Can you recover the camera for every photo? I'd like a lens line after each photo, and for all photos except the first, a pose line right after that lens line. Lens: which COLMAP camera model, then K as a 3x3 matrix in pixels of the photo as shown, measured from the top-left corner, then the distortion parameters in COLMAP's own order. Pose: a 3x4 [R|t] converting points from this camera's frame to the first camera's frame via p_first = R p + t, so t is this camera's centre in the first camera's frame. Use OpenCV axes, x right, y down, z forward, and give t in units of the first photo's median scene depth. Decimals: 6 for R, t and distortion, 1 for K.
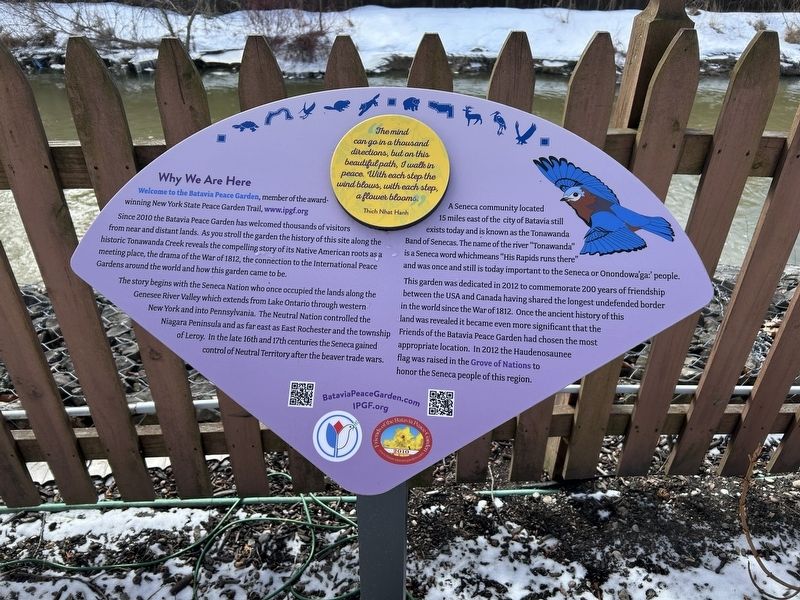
lens RADIAL K [[609.3, 0, 400.8], [0, 609.3, 299.5], [0, 0, 1]] dist [-0.003778, -0.012037]
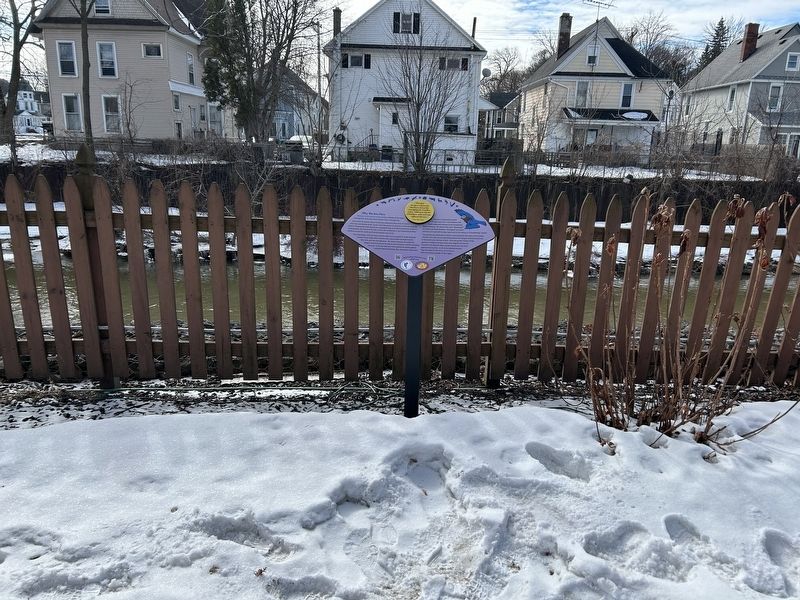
lens RADIAL K [[609.3, 0, 398.6], [0, 609.3, 303.2], [0, 0, 1]] dist [-0.003778, -0.012037]
pose [[0.999724, 0.018905, -0.013963, -0.042038], [-0.022297, 0.950784, -0.309051, 0.785124], [0.007433, 0.309277, 0.950943, -1.294748]]
